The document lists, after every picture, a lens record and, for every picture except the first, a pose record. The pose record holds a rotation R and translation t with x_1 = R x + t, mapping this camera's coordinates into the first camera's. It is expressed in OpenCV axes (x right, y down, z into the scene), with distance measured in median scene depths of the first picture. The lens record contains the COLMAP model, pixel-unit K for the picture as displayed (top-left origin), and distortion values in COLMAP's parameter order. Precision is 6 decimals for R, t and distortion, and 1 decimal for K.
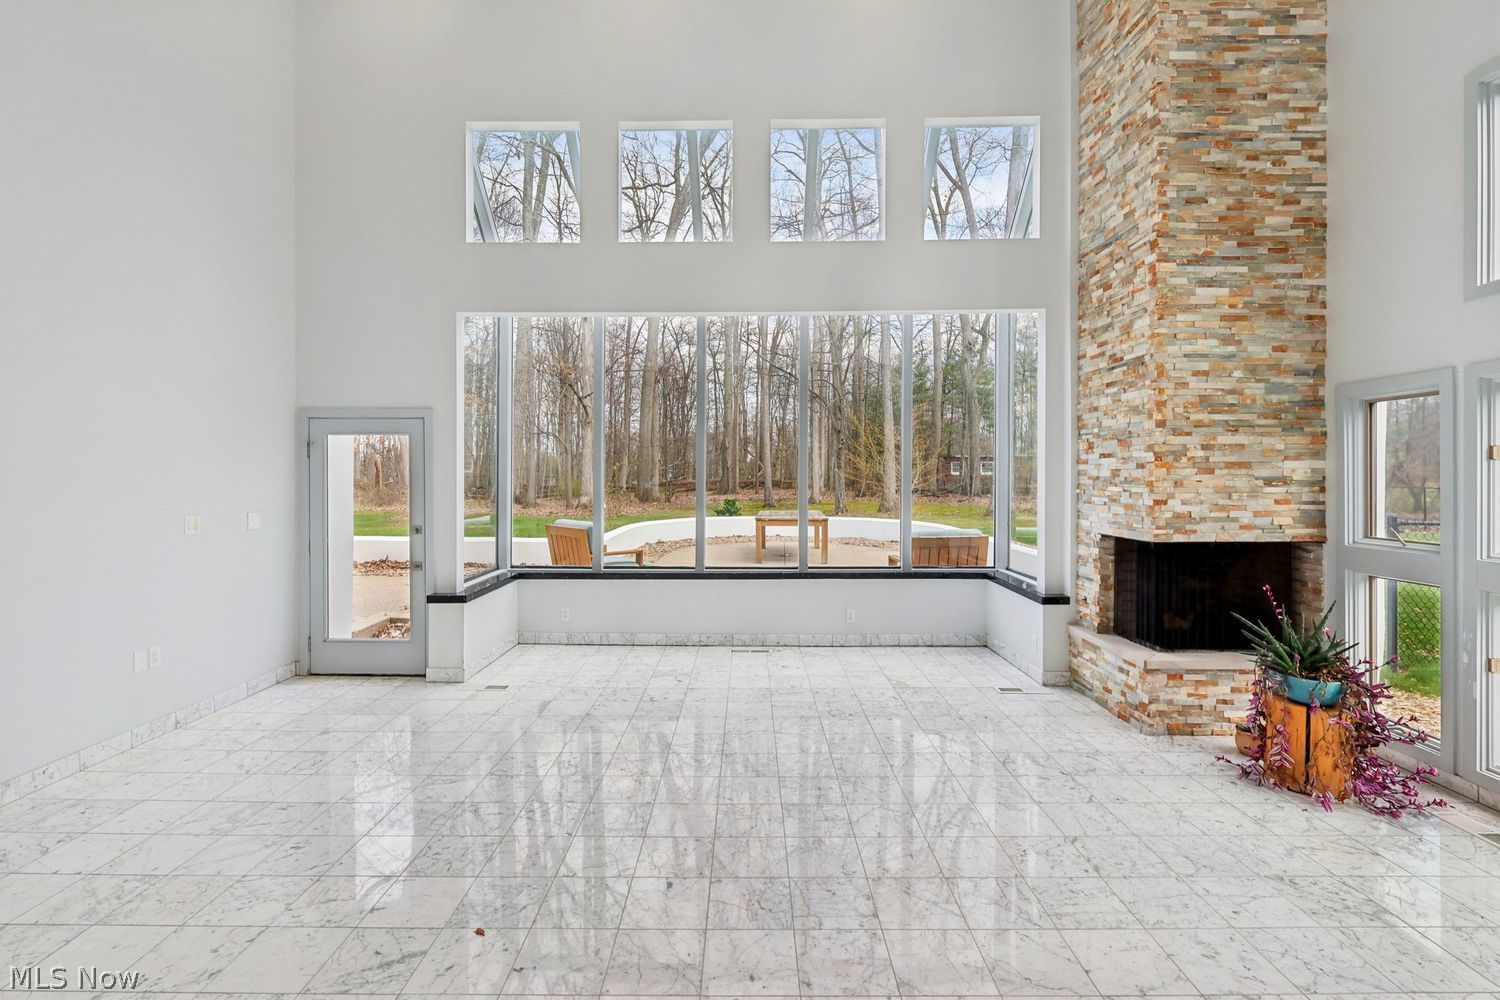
lens RADIAL K [[699.4, 0, 749.2], [0, 699.4, 483.6], [0, 0, 1]] dist [-0.002227, 0.001358]
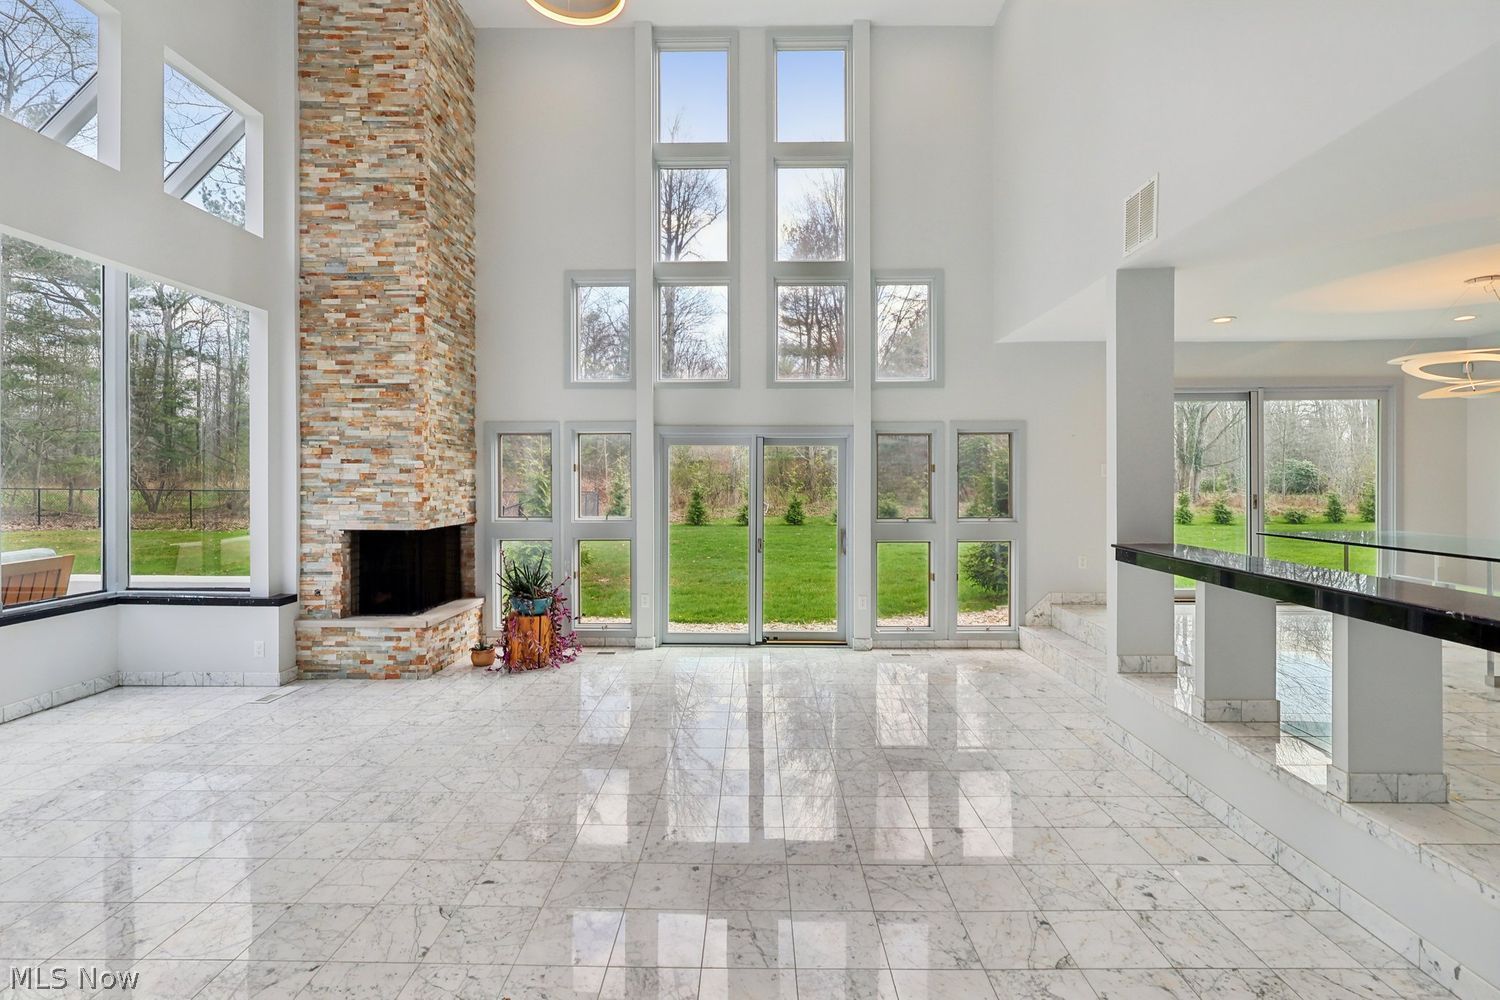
lens RADIAL K [[699.4, 0, 749.2], [0, 699.4, 483.6], [0, 0, 1]] dist [-0.002227, 0.001358]
pose [[0.002132, -0.005872, 0.999980, -0.692864], [0.008344, 0.999948, 0.005854, -0.004924], [-0.999963, 0.008331, 0.002181, 0.377678]]
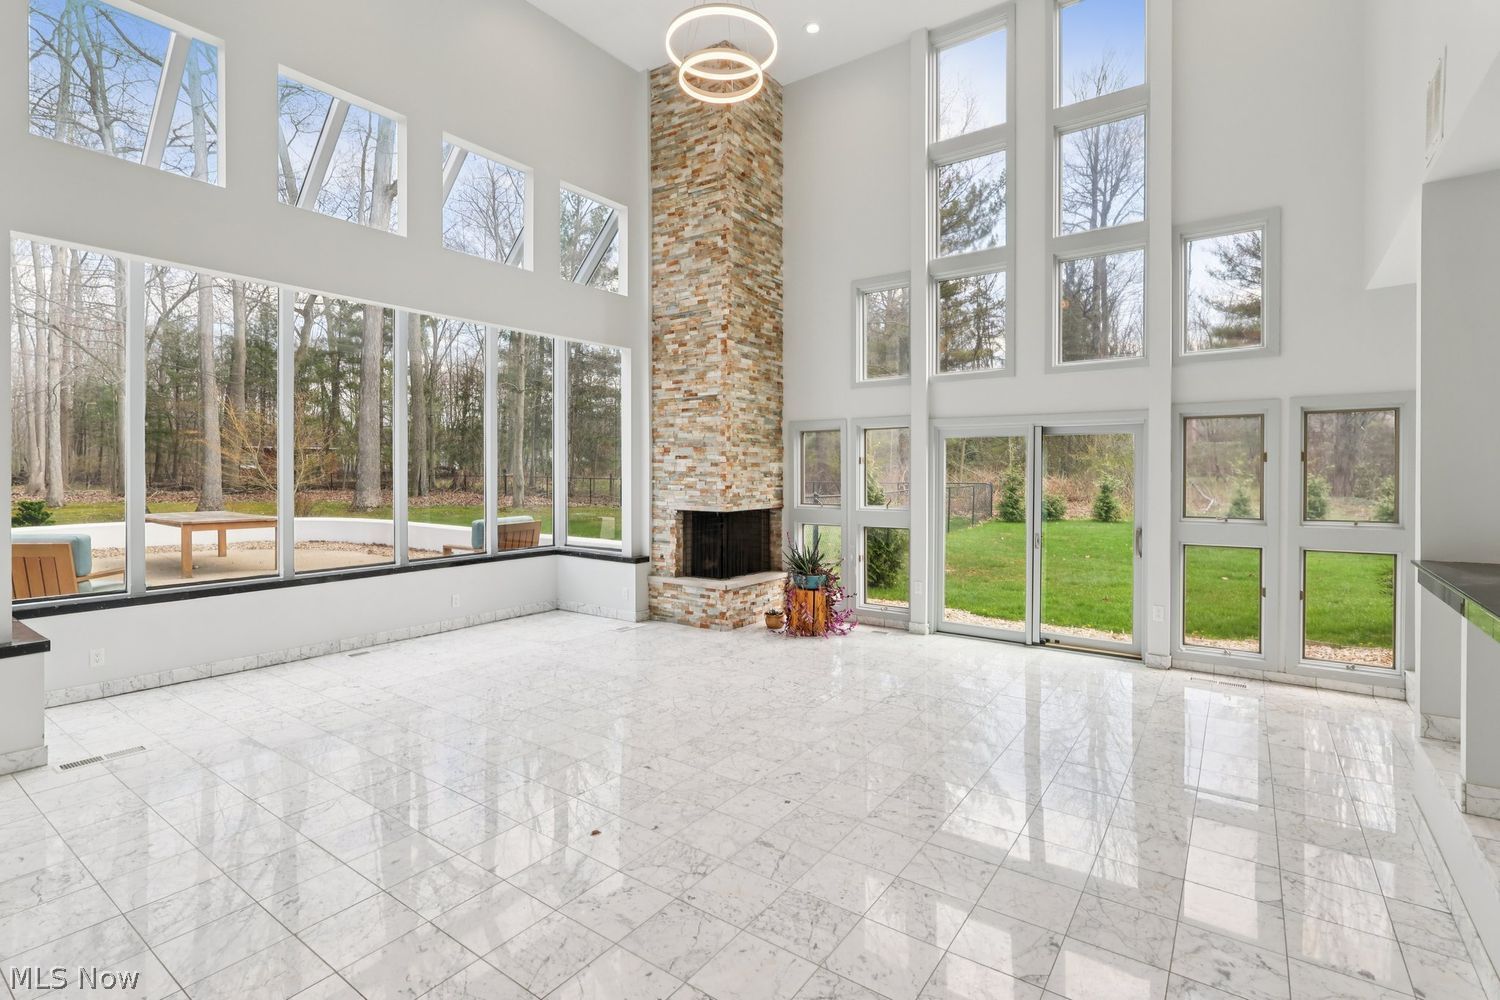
lens RADIAL K [[699.4, 0, 749.2], [0, 699.4, 483.6], [0, 0, 1]] dist [-0.002227, 0.001358]
pose [[0.573686, -0.013310, 0.818967, -0.689401], [0.006639, 0.999911, 0.011601, -0.000295], [-0.819048, -0.001218, 0.573723, 0.026895]]
